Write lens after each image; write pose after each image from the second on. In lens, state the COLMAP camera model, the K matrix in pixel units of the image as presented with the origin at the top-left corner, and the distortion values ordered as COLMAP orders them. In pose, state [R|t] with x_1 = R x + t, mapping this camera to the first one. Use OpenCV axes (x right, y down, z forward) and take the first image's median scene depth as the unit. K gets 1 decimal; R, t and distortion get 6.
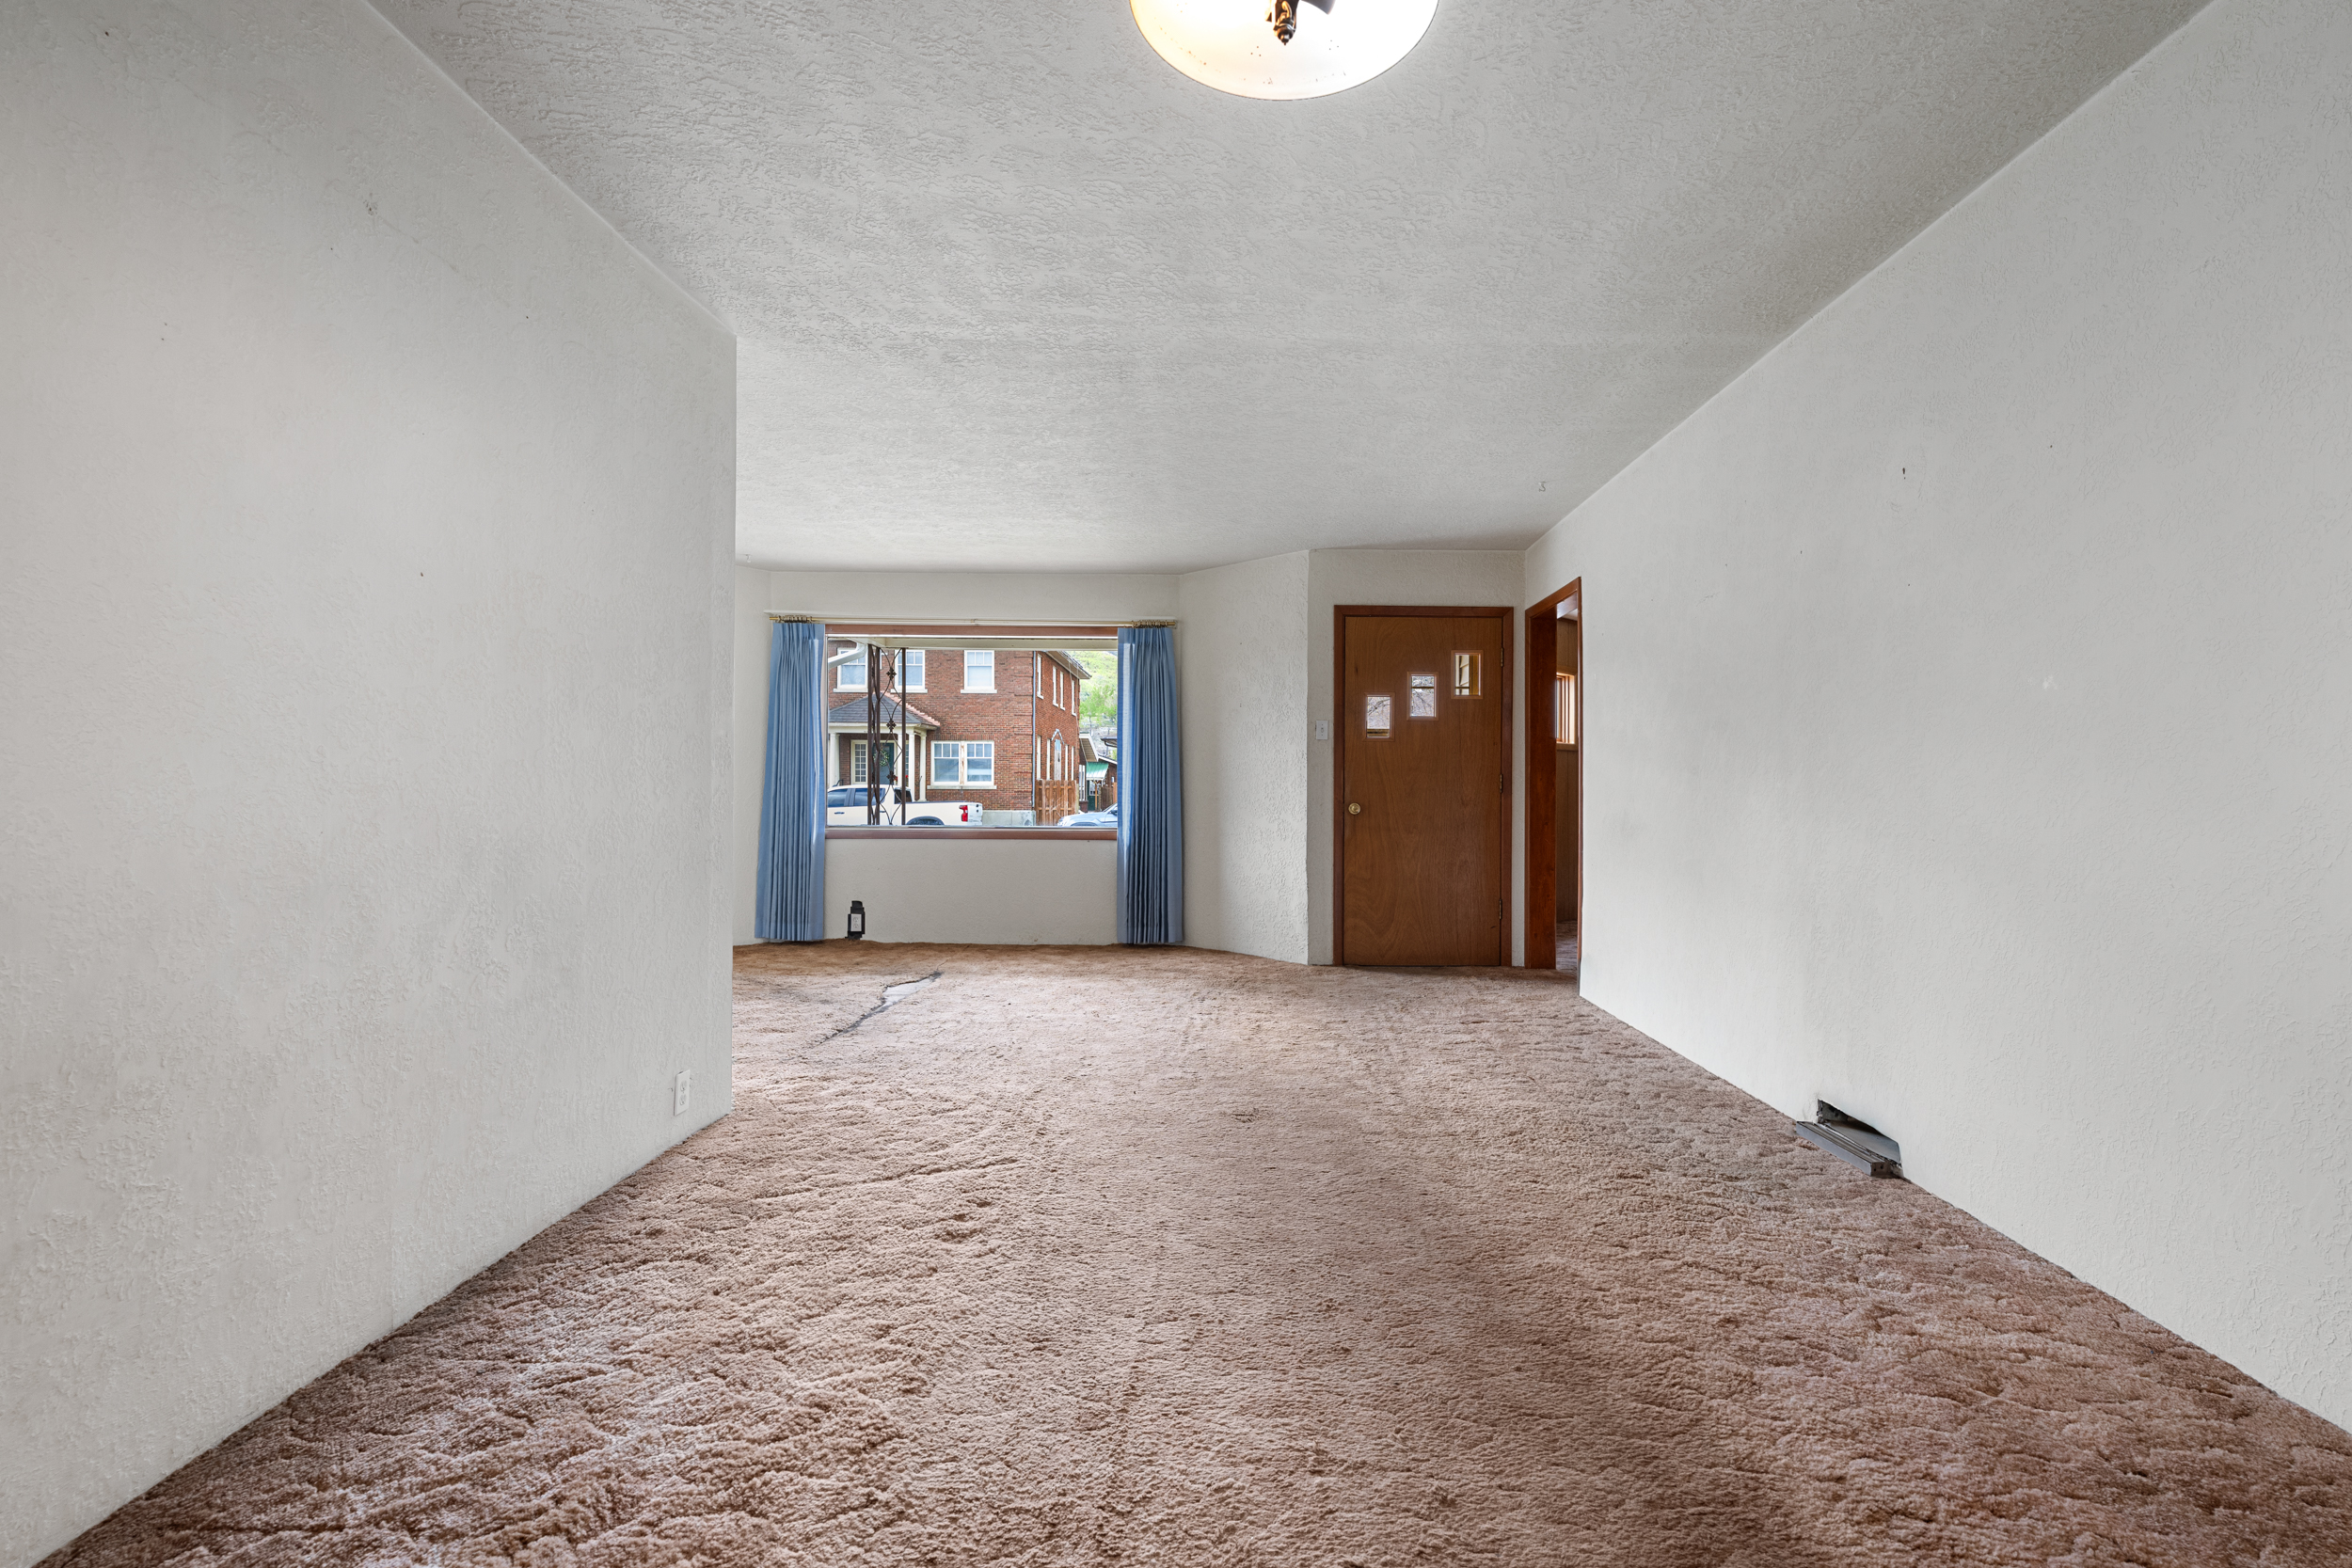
lens RADIAL K [[1040.0, 0, 1227.6], [0, 1040.0, 785.9], [0, 0, 1]] dist [-0.000346, -0.000038]
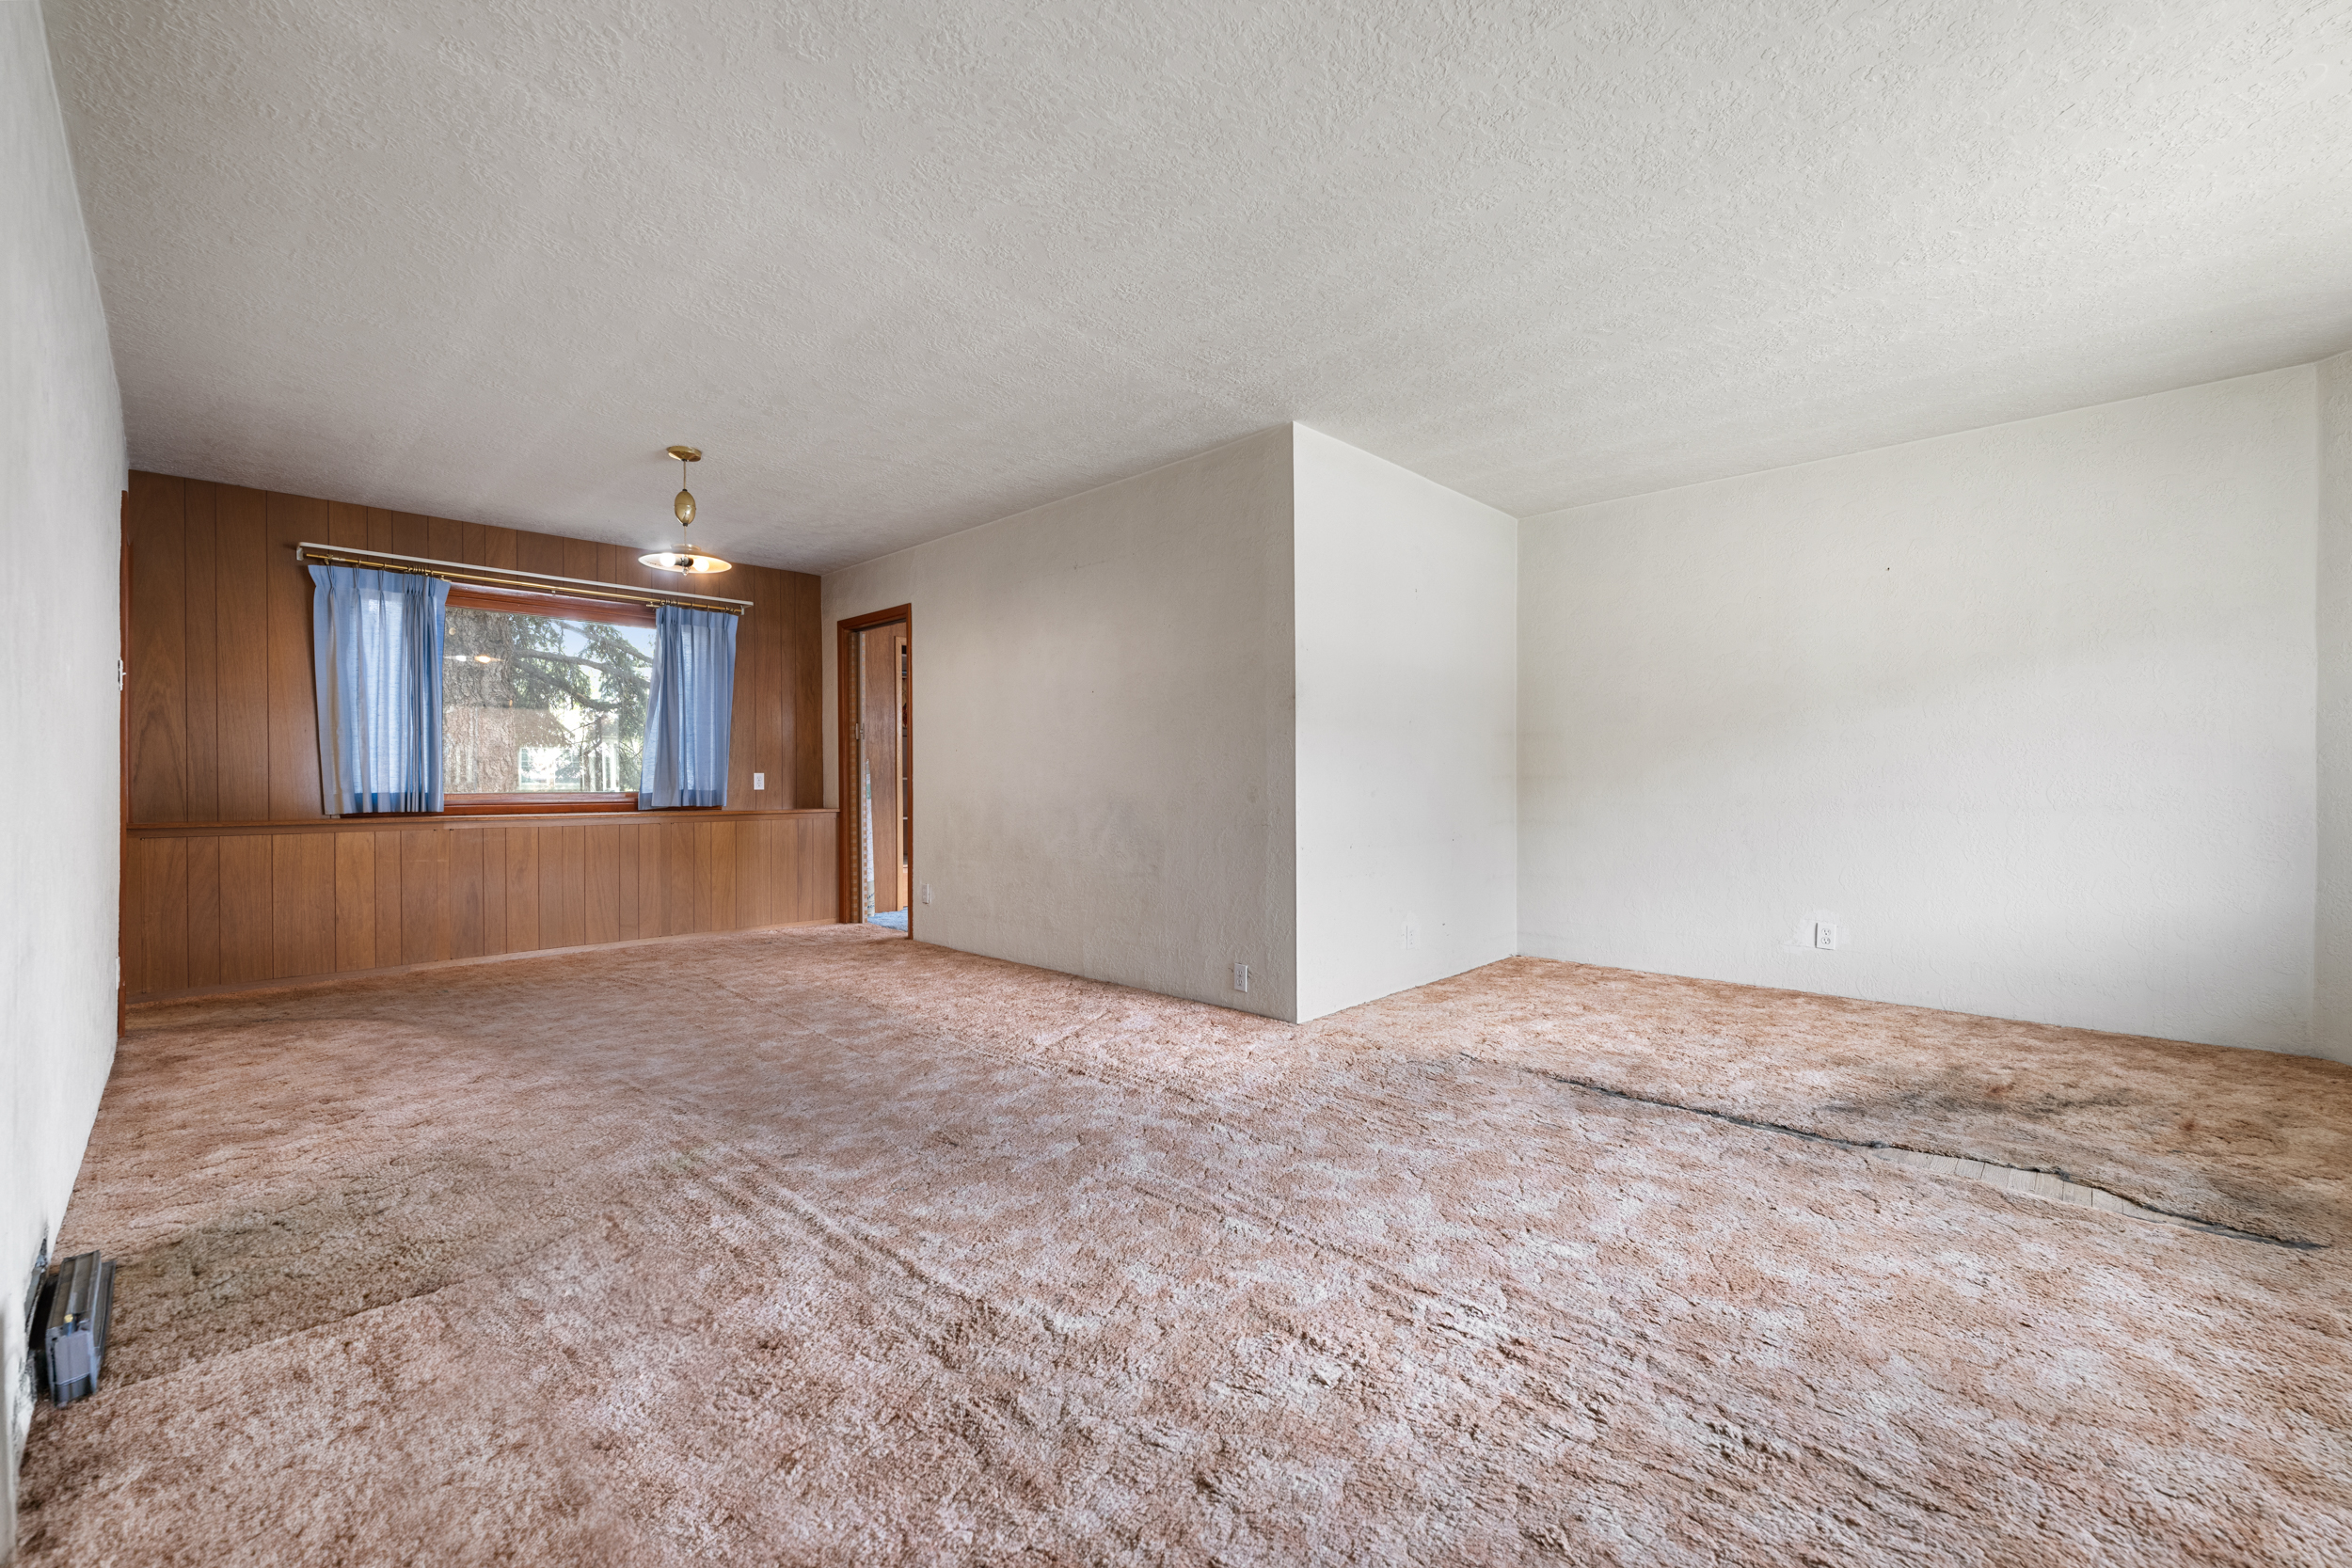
lens RADIAL K [[943.6, 0, 1170.7], [0, 943.6, 784.1], [0, 0, 1]] dist [-0.002888, -0.000248]
pose [[-0.698090, 0.002692, -0.716005, 0.285812], [0.003909, 0.999992, -0.000051, 0.008728], [0.716000, -0.002834, -0.698095, 1.040473]]
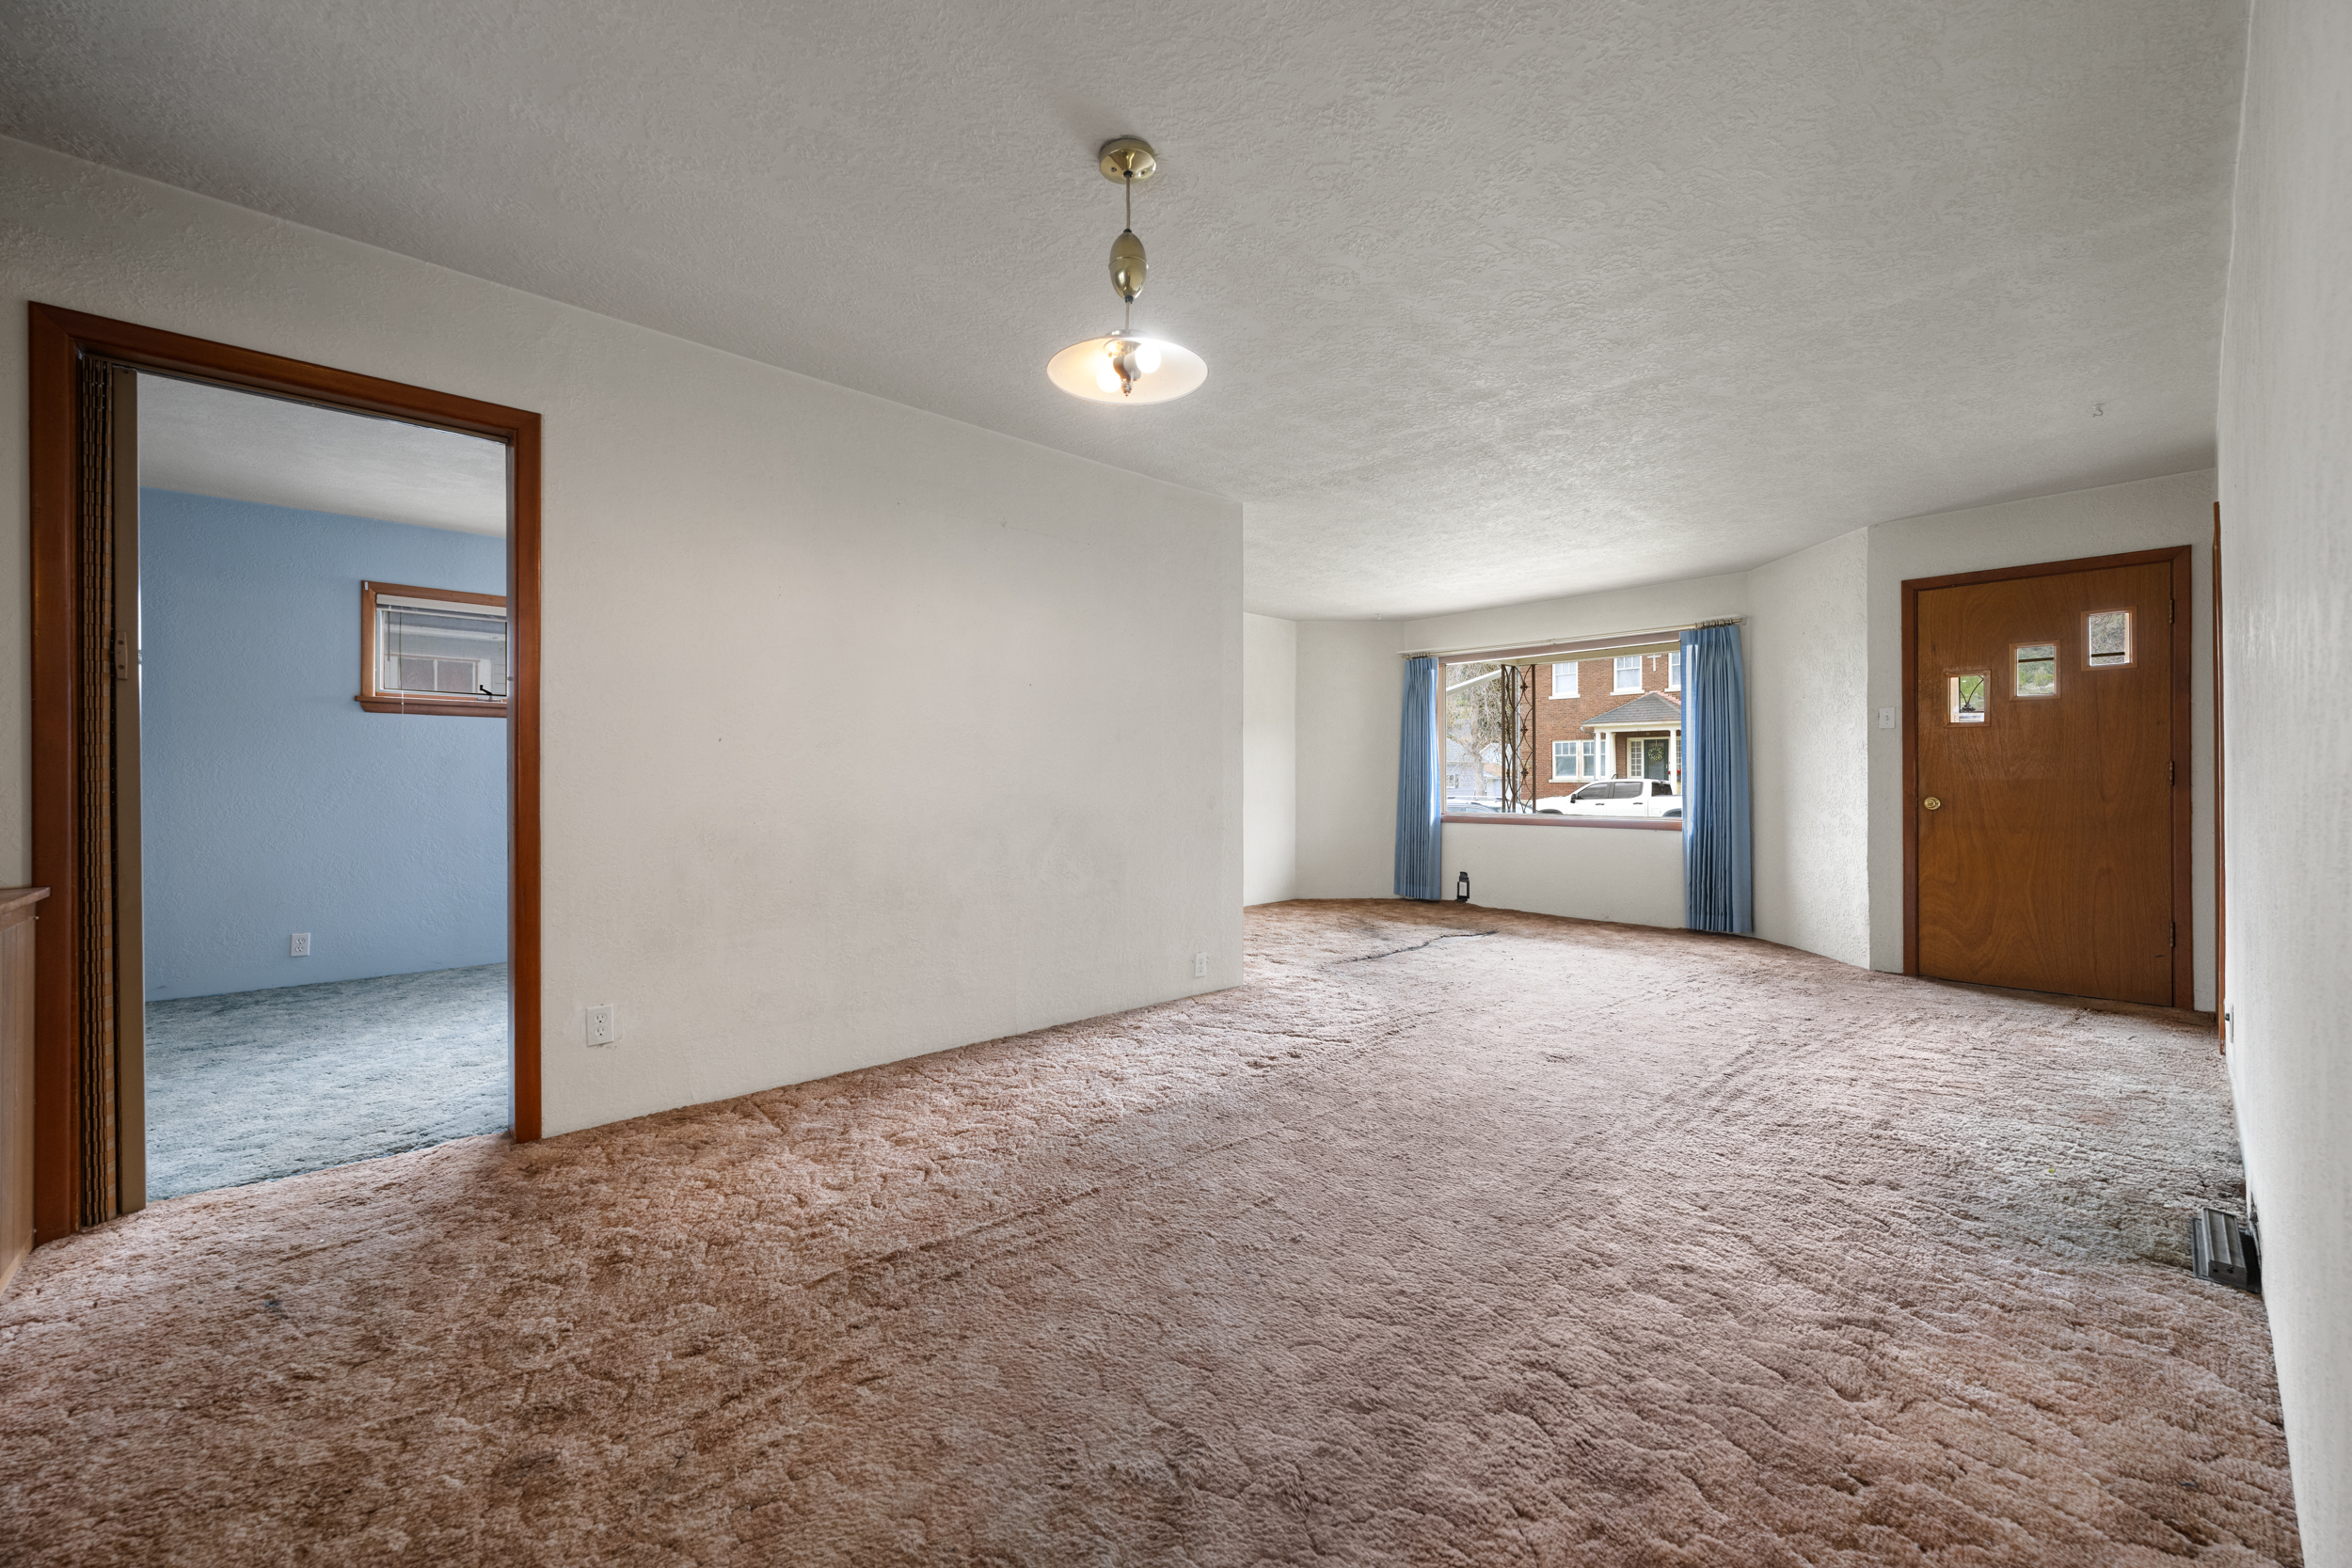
lens RADIAL K [[923.8, 0, 1184.9], [0, 923.8, 780.1], [0, 0, 1]] dist [-0.000007, 0.000516]
pose [[0.675773, -0.007489, -0.737072, 0.312684], [0.007378, 0.999967, -0.003396, -0.000342], [0.737073, -0.003143, 0.675806, -0.016990]]
